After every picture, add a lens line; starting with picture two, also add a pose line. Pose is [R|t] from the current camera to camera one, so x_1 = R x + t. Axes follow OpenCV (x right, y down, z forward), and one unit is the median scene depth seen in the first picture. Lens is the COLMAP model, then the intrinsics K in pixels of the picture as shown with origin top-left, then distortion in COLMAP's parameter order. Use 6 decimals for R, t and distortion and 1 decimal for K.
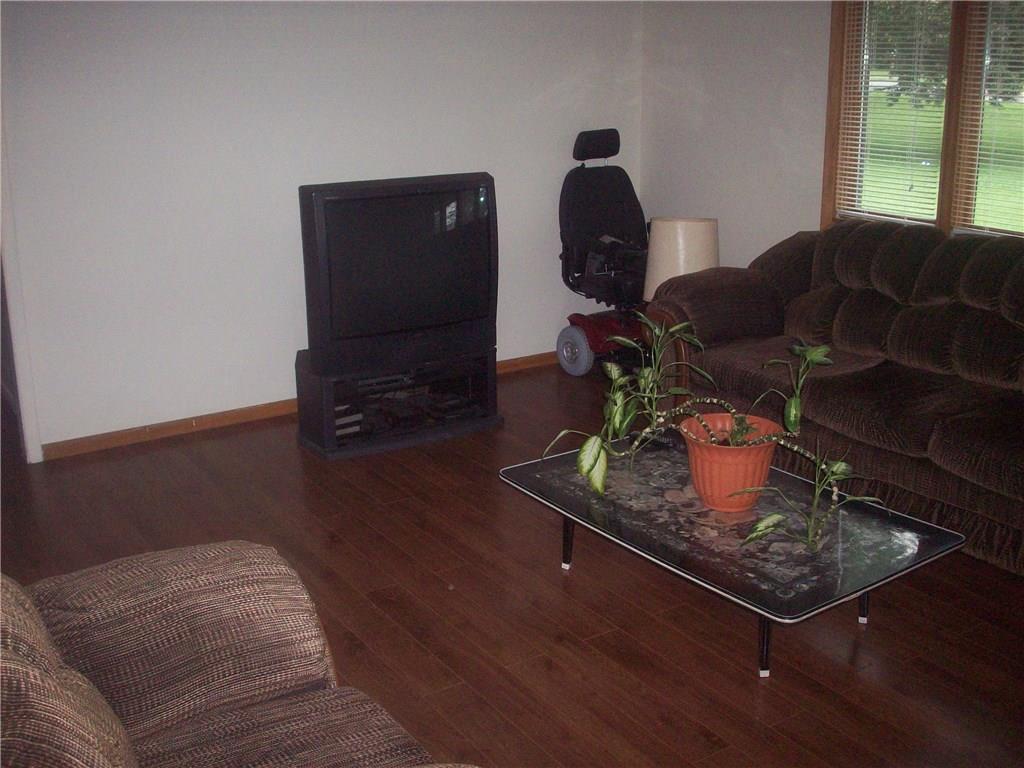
lens RADIAL K [[1139.2, 0, 512.9], [0, 1139.2, 383.8], [0, 0, 1]] dist [-0.086586, 0.000000]
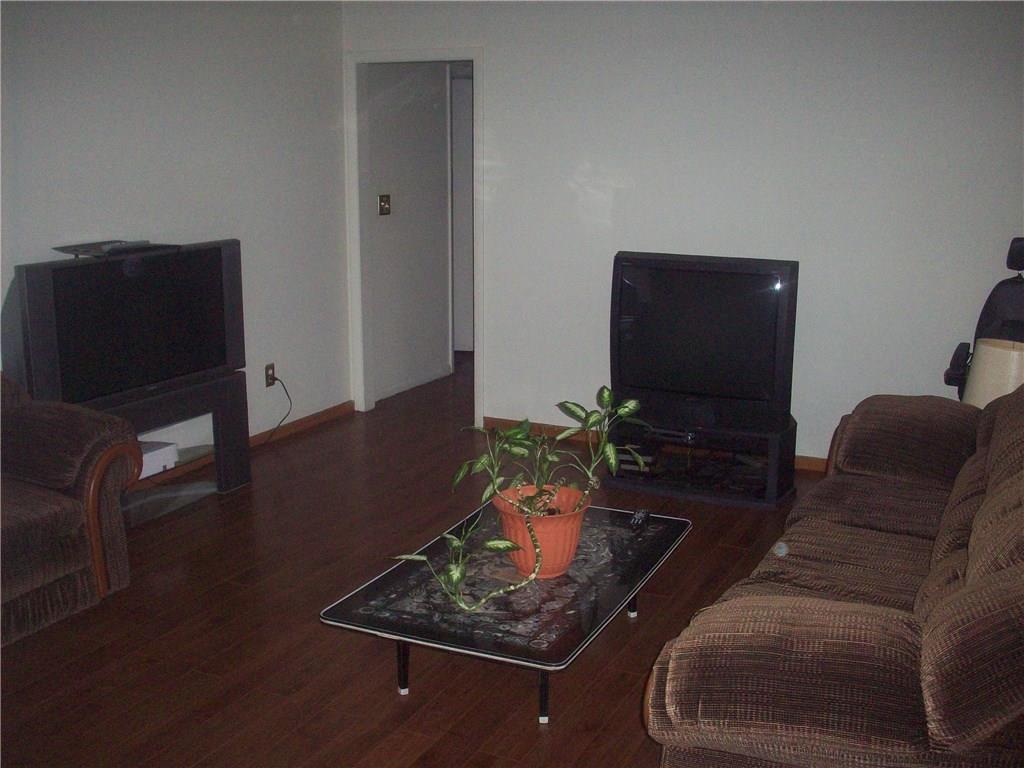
lens RADIAL K [[1139.2, 0, 513.1], [0, 1139.2, 384.1], [0, 0, 1]] dist [-0.086586, 0.000000]
pose [[0.488940, 0.196471, -0.849904, 1.089123], [-0.246323, 0.965751, 0.081544, -0.149650], [0.836817, 0.169481, 0.520589, 0.409207]]
